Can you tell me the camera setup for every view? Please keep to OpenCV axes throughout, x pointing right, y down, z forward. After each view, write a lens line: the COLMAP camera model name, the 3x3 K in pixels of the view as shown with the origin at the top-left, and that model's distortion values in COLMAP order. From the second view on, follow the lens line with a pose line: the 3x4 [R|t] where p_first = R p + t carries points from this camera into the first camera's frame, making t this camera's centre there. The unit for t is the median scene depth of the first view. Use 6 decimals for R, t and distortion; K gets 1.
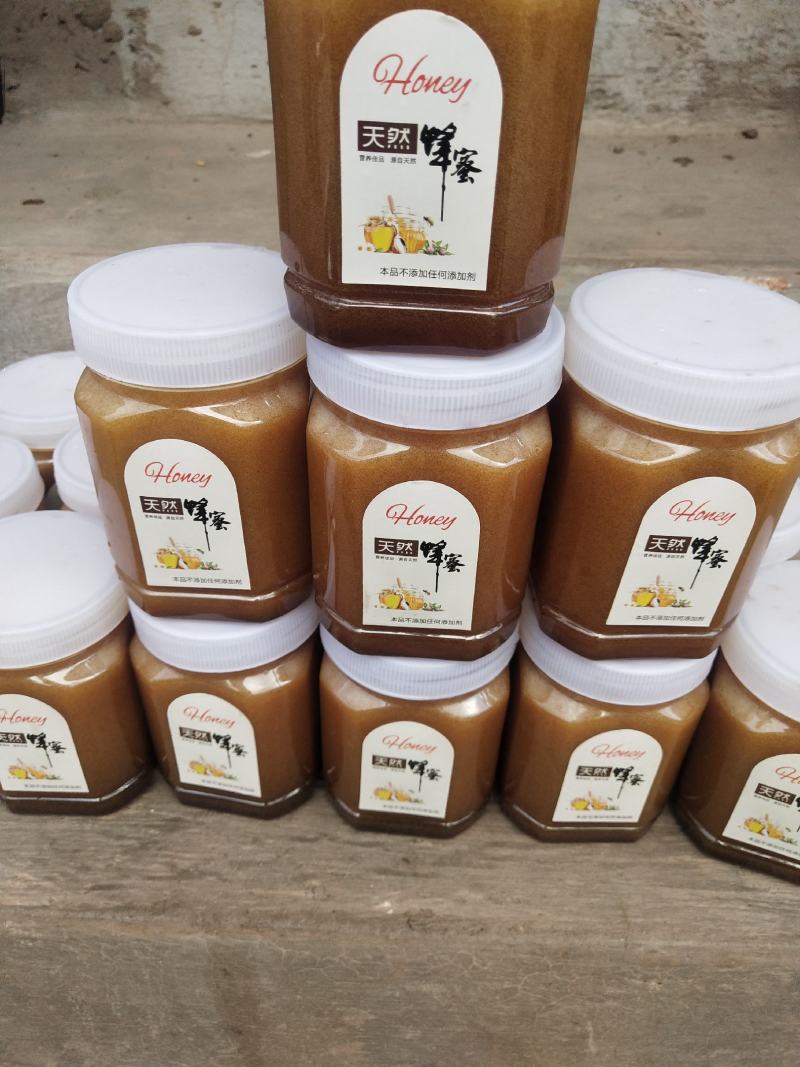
lens RADIAL K [[855.9, 0, 399.1], [0, 855.9, 537.3], [0, 0, 1]] dist [-0.010228, 0.042903]
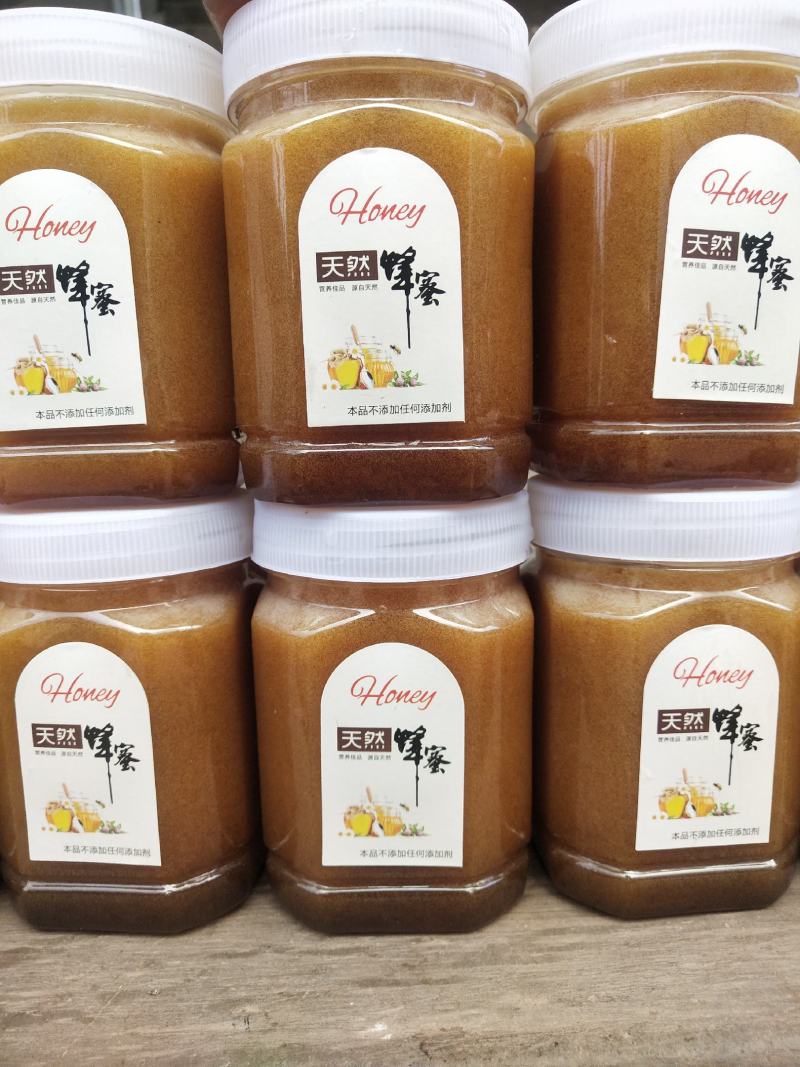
lens RADIAL K [[855.9, 0, 399.8], [0, 855.9, 530.7], [0, 0, 1]] dist [-0.010228, 0.042903]
pose [[0.995370, -0.068251, 0.067674, -0.017042], [0.092484, 0.871798, -0.481056, 0.413246], [-0.026165, 0.485087, 0.874074, 0.351245]]
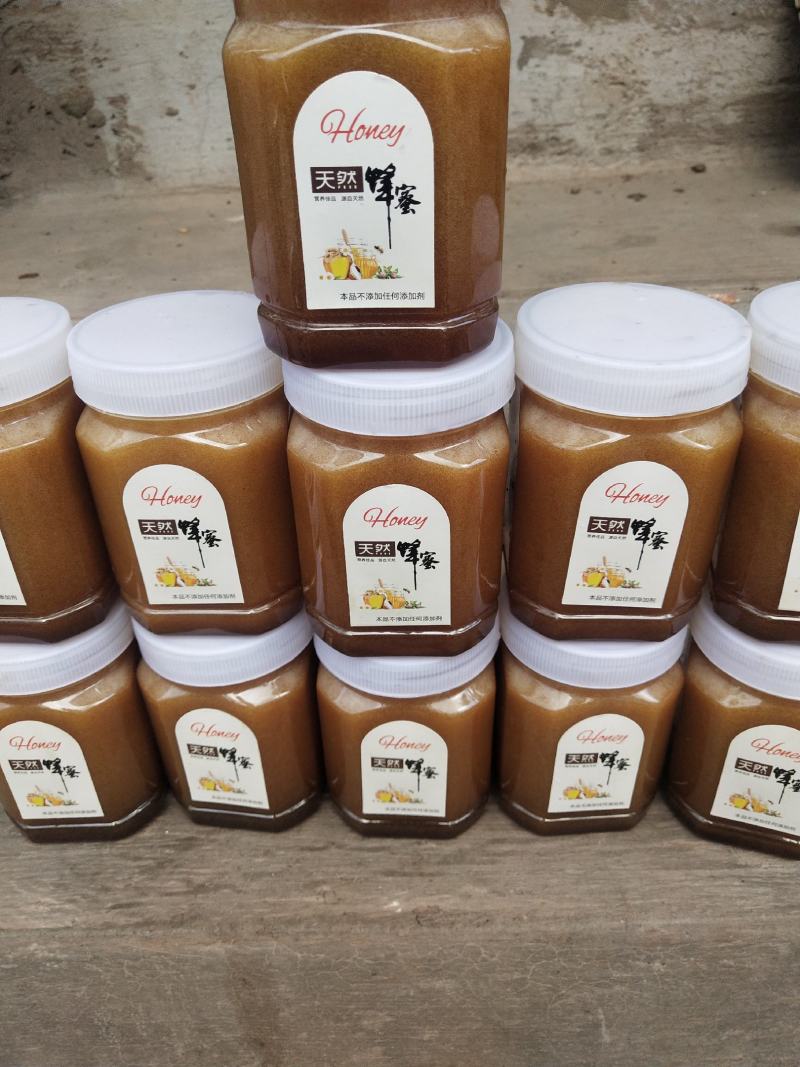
lens RADIAL K [[855.9, 0, 400.8], [0, 855.9, 540.2], [0, 0, 1]] dist [-0.010228, 0.042903]
pose [[0.997678, -0.068059, -0.002578, 0.024895], [0.067787, 0.995932, -0.059369, 0.050299], [0.006608, 0.059056, 0.998233, -0.064956]]
